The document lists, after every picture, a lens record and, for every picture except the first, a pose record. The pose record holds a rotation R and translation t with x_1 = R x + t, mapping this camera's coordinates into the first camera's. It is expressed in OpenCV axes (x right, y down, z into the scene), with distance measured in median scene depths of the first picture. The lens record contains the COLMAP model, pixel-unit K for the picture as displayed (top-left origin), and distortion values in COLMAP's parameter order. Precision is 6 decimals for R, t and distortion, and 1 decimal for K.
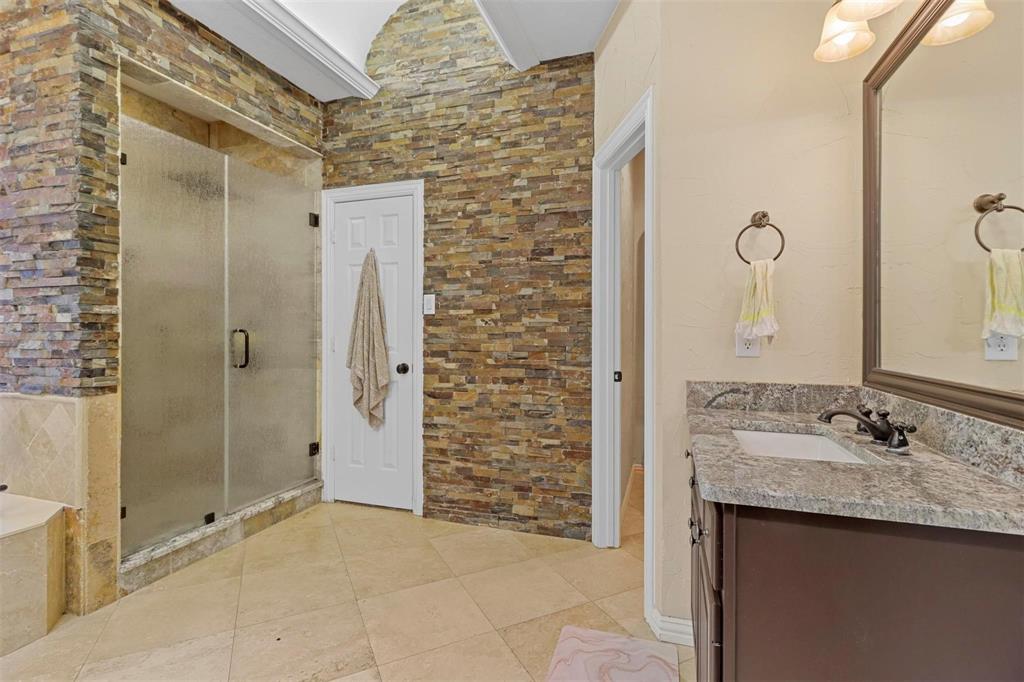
lens RADIAL K [[473.8, 0, 513.2], [0, 473.8, 335.5], [0, 0, 1]] dist [0.003376, 0.000381]
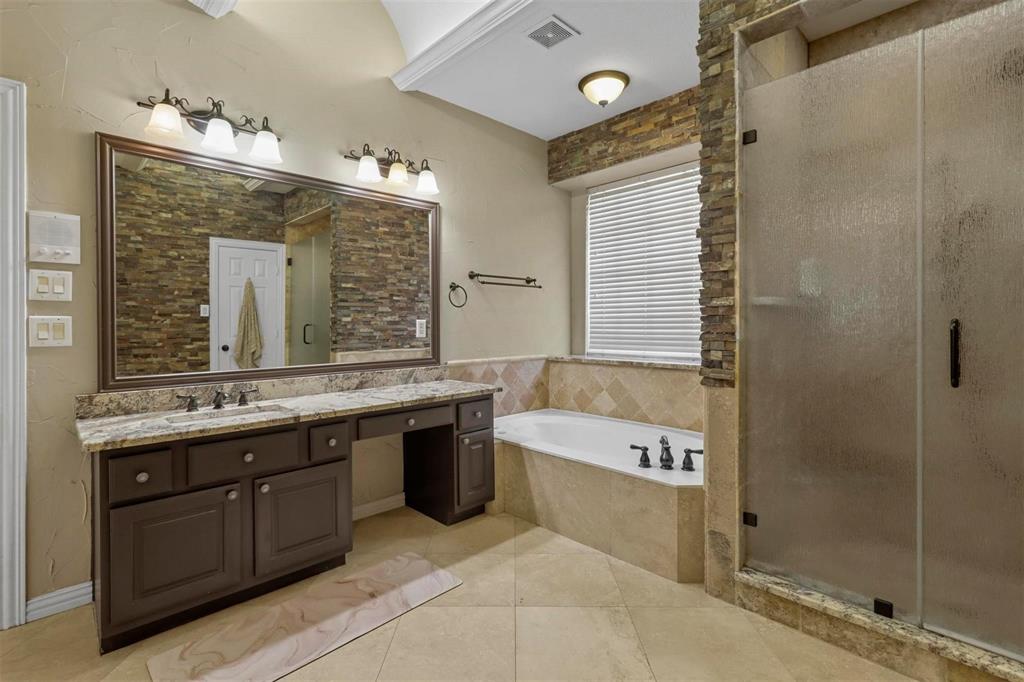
lens RADIAL K [[473.8, 0, 512.7], [0, 473.8, 330.2], [0, 0, 1]] dist [0.003376, 0.000381]
pose [[-0.449027, 0.004708, -0.893506, 0.218658], [-0.008453, 0.999919, 0.009517, -0.000715], [0.893478, 0.011826, -0.448951, 1.034536]]
